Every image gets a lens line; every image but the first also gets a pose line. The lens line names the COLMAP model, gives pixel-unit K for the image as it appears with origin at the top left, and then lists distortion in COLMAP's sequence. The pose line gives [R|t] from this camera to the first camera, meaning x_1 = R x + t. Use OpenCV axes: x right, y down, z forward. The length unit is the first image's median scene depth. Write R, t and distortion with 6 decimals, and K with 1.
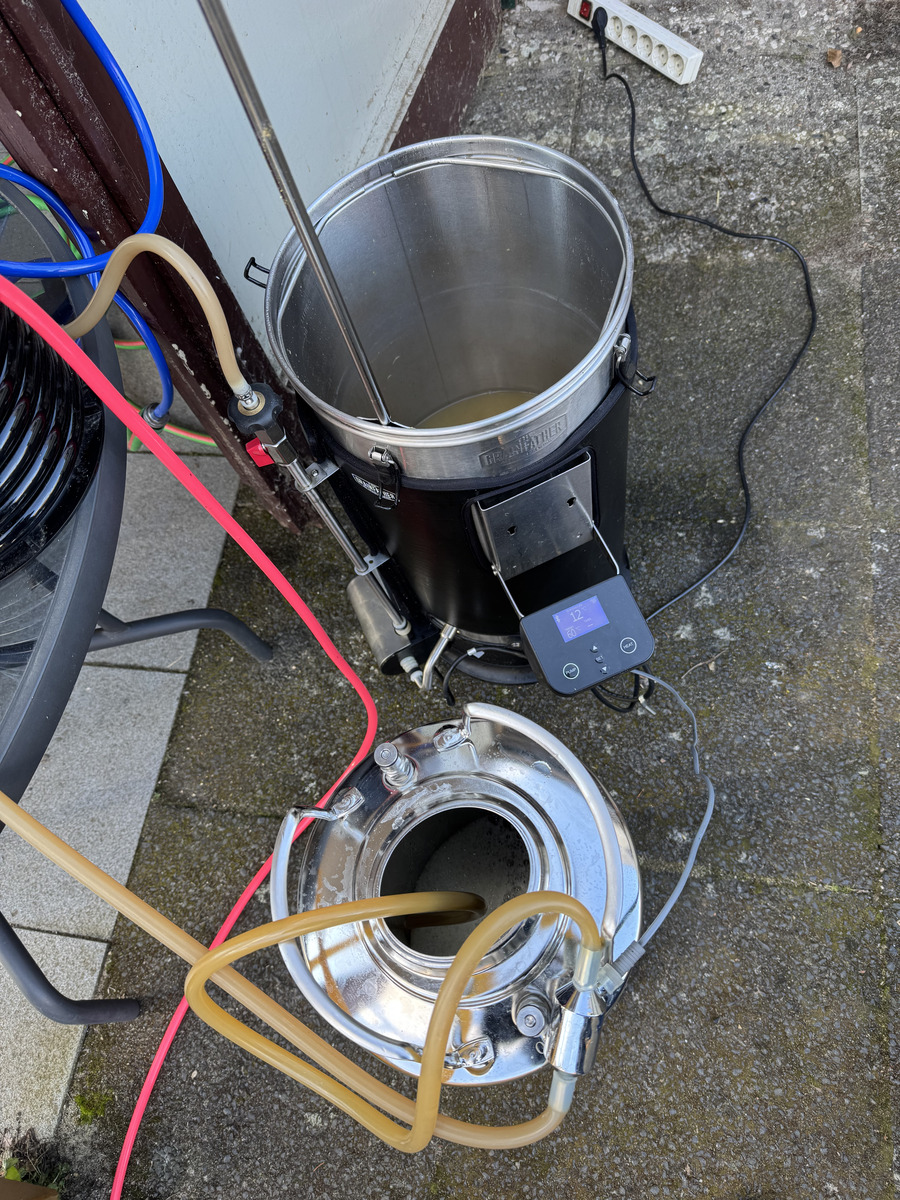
lens RADIAL K [[841.8, 0, 472.8], [0, 841.8, 597.9], [0, 0, 1]] dist [0.015251, -0.038273]
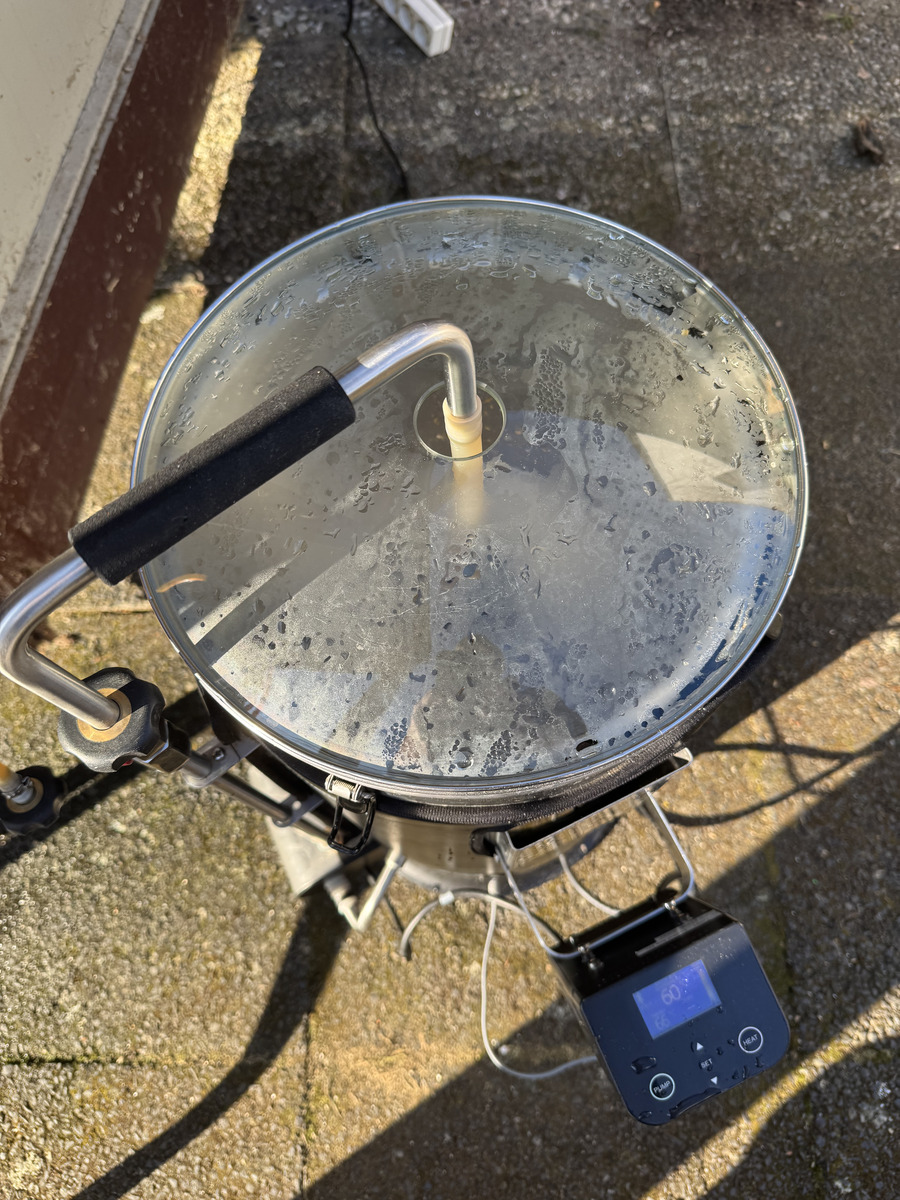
lens RADIAL K [[841.8, 0, 455.2], [0, 841.8, 593.0], [0, 0, 1]] dist [0.015251, -0.038273]
pose [[0.977857, -0.096305, 0.185796, 0.026609], [0.093258, 0.995326, 0.025093, -0.101068], [-0.187344, -0.007211, 0.982268, 0.166219]]
